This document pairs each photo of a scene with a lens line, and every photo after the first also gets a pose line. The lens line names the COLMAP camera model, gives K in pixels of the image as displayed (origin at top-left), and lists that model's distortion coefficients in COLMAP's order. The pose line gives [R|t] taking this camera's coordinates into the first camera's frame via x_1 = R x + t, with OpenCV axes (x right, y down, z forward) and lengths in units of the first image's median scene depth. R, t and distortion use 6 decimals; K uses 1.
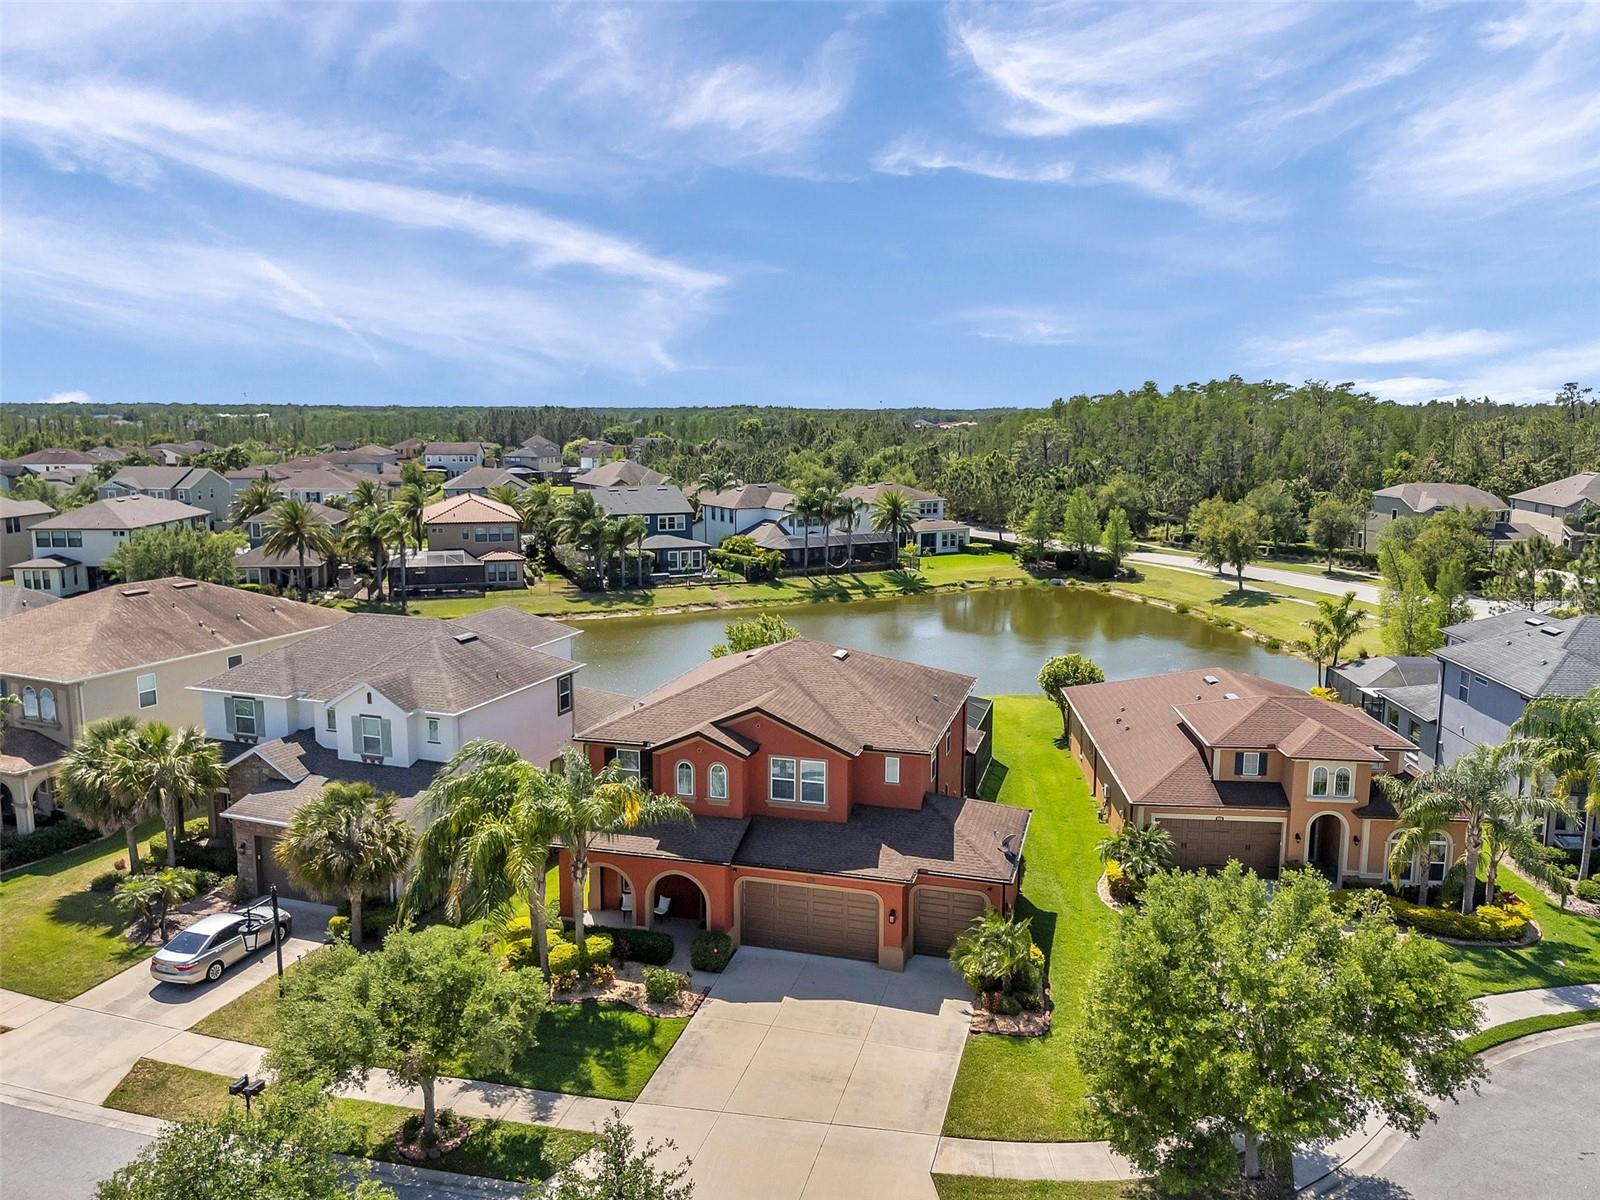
lens RADIAL K [[1147.9, 0, 819.7], [0, 1147.9, 562.3], [0, 0, 1]] dist [0.059718, -0.039608]
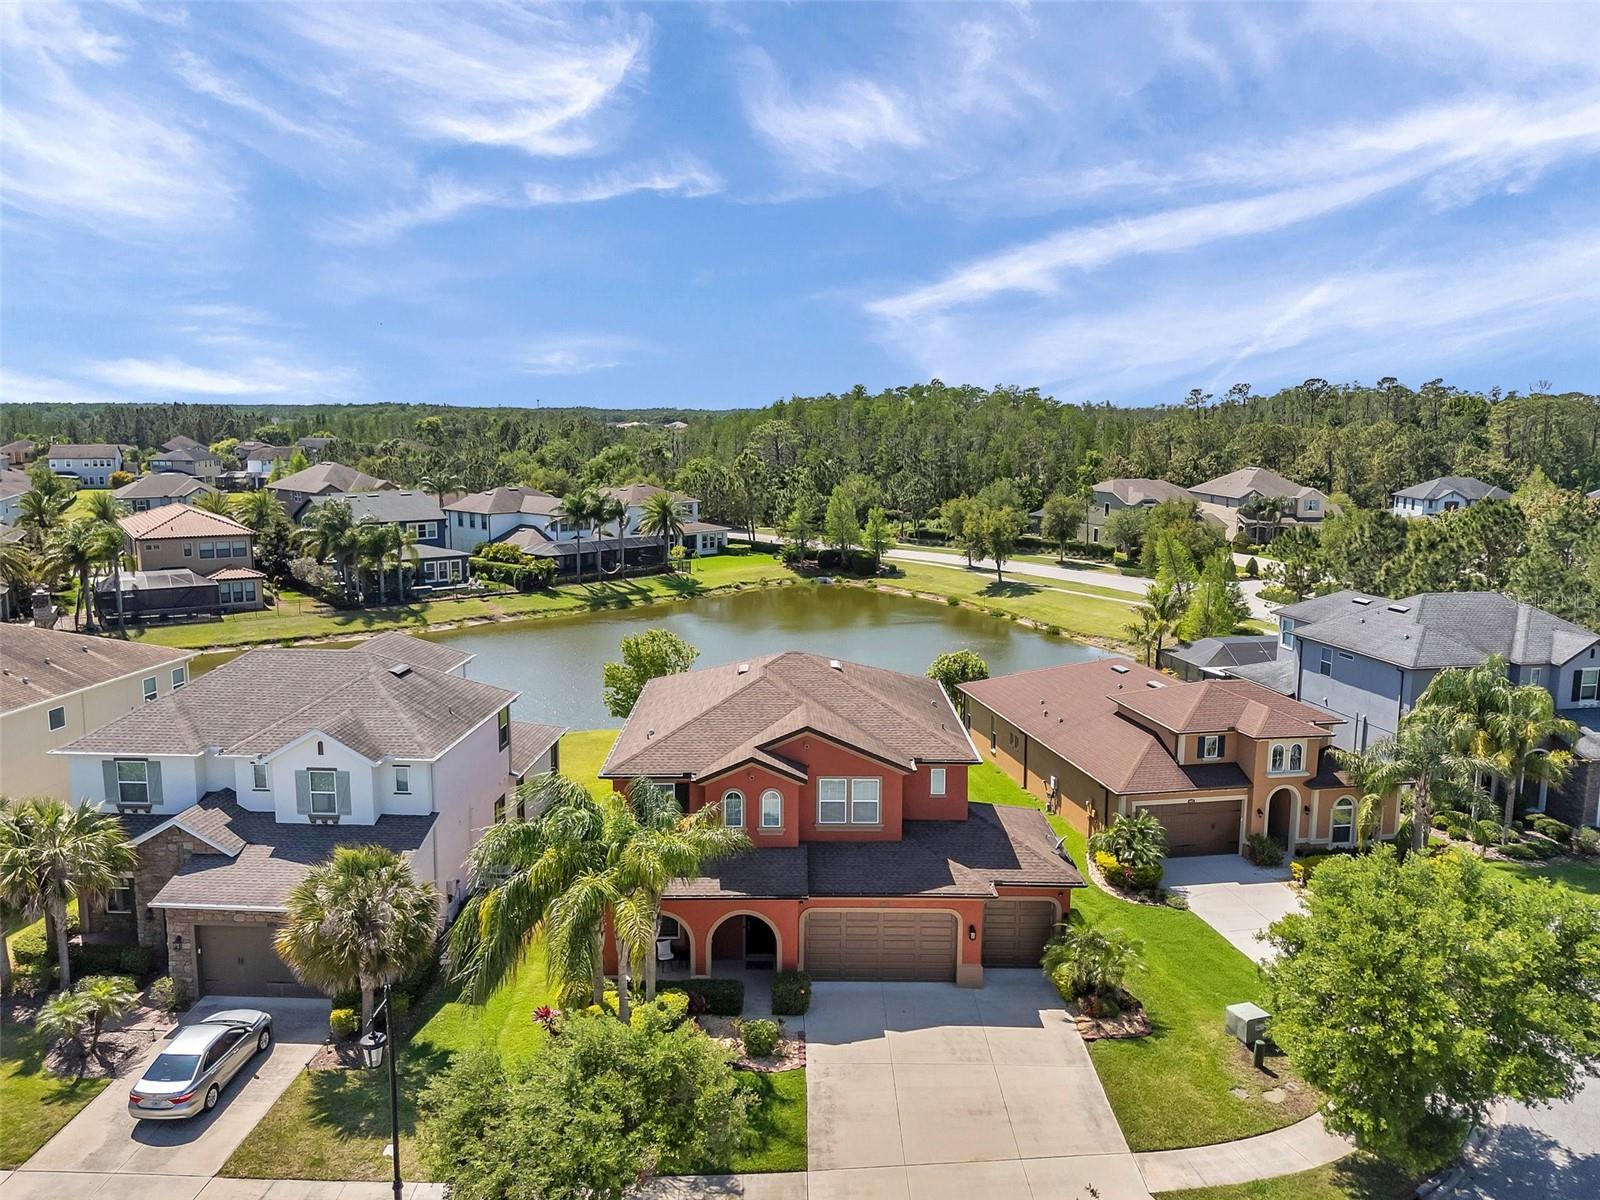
lens RADIAL K [[1147.9, 0, 819.7], [0, 1147.9, 562.3], [0, 0, 1]] dist [0.059718, -0.039608]
pose [[0.962796, -0.032244, 0.268299, -0.233109], [0.032338, 0.999469, 0.004072, -0.009603], [-0.268287, 0.004755, 0.963327, 0.071554]]
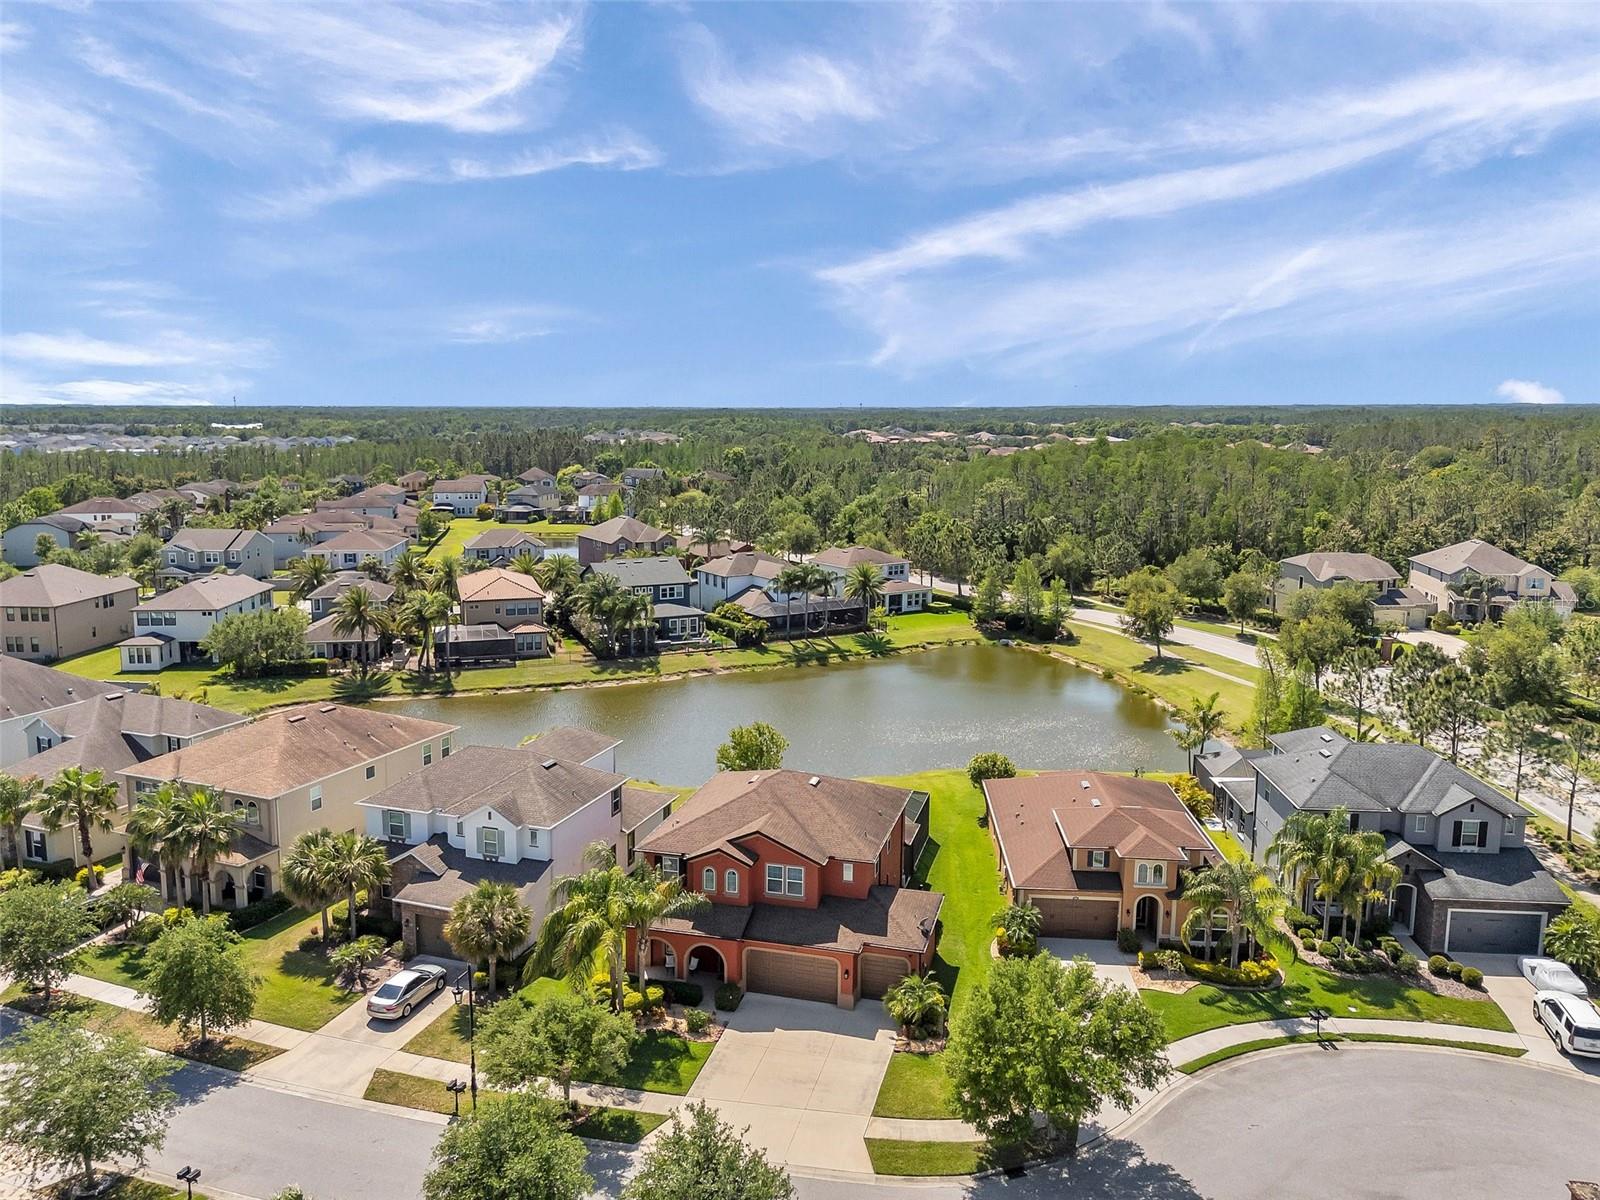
lens RADIAL K [[1105.6, 0, 809.8], [0, 1105.6, 553.9], [0, 0, 1]] dist [0.069100, -0.054860]
pose [[0.999957, 0.002951, 0.008767, -0.000352], [-0.002780, 0.999806, -0.019490, -0.165923], [-0.008823, 0.019465, 0.999772, -0.367081]]
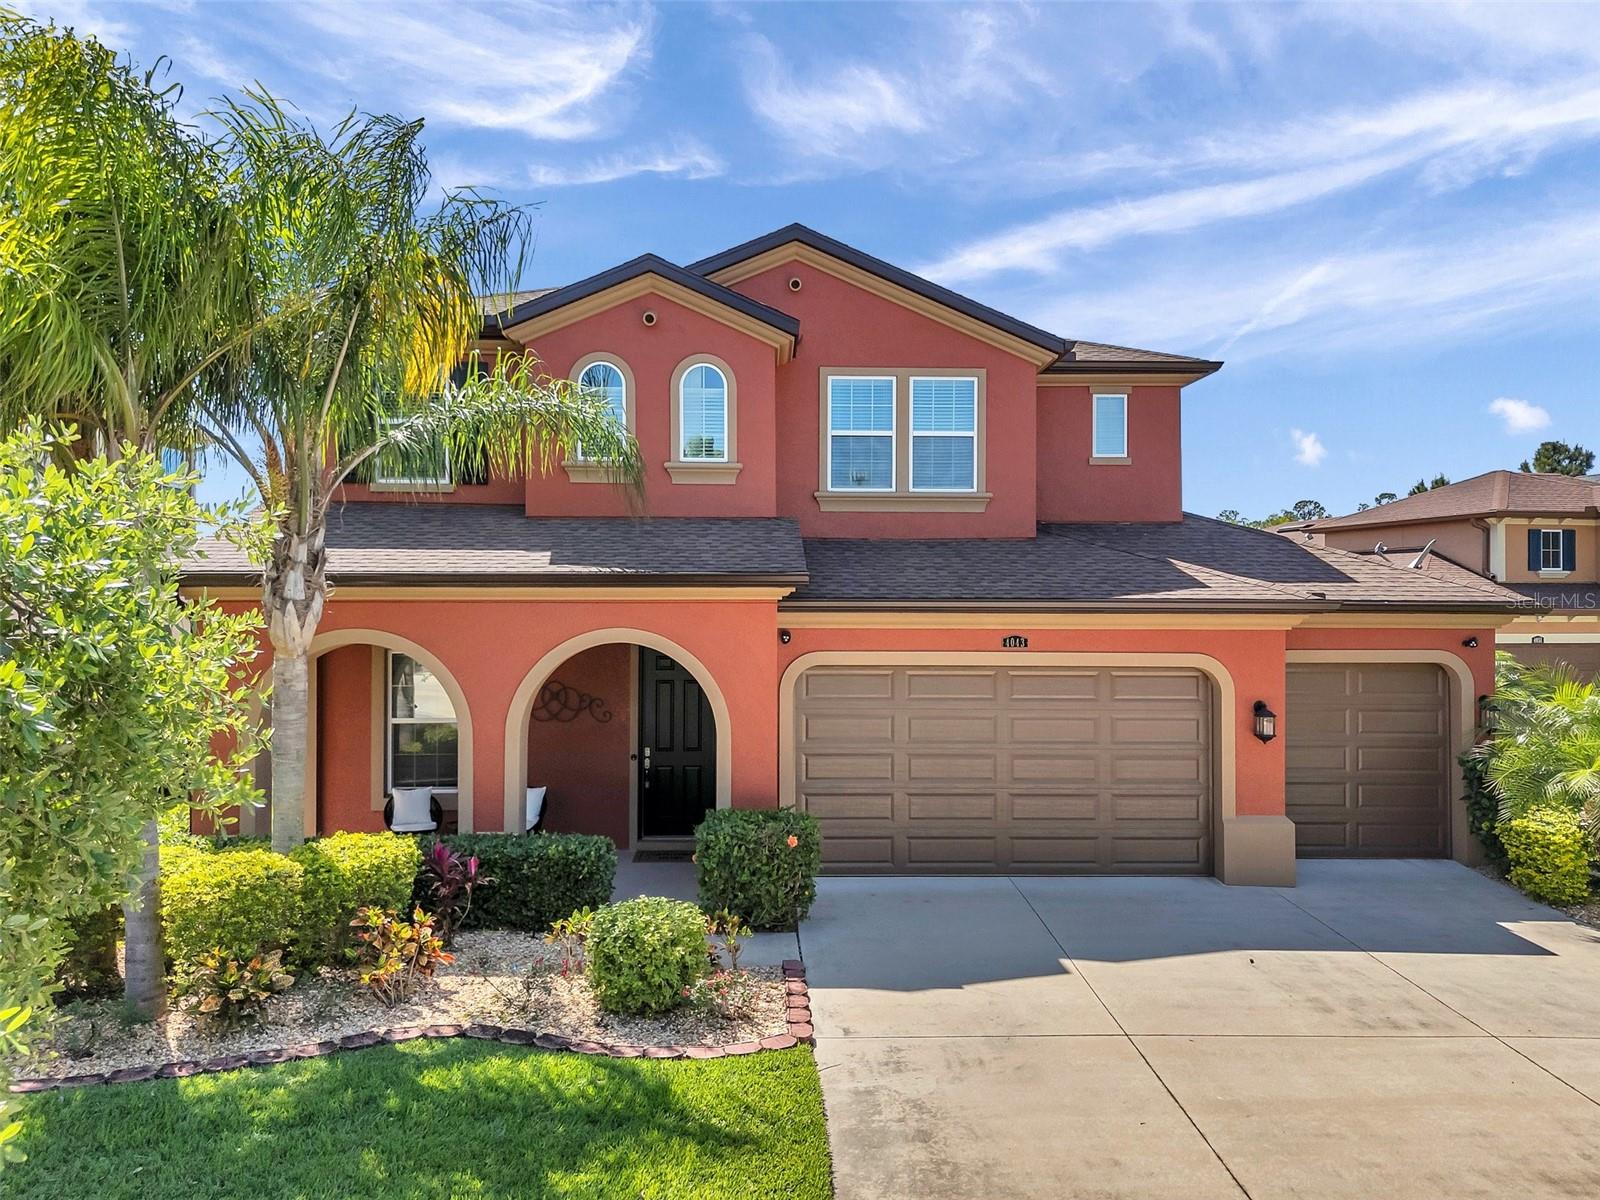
lens RADIAL K [[1186.0, 0, 816.5], [0, 1186.0, 601.9], [0, 0, 1]] dist [0.067904, -0.049161]
pose [[0.953040, -0.007787, 0.302745, -0.130073], [0.039481, 0.994333, -0.098711, 0.225009], [-0.300261, 0.106028, 0.947946, 0.519627]]
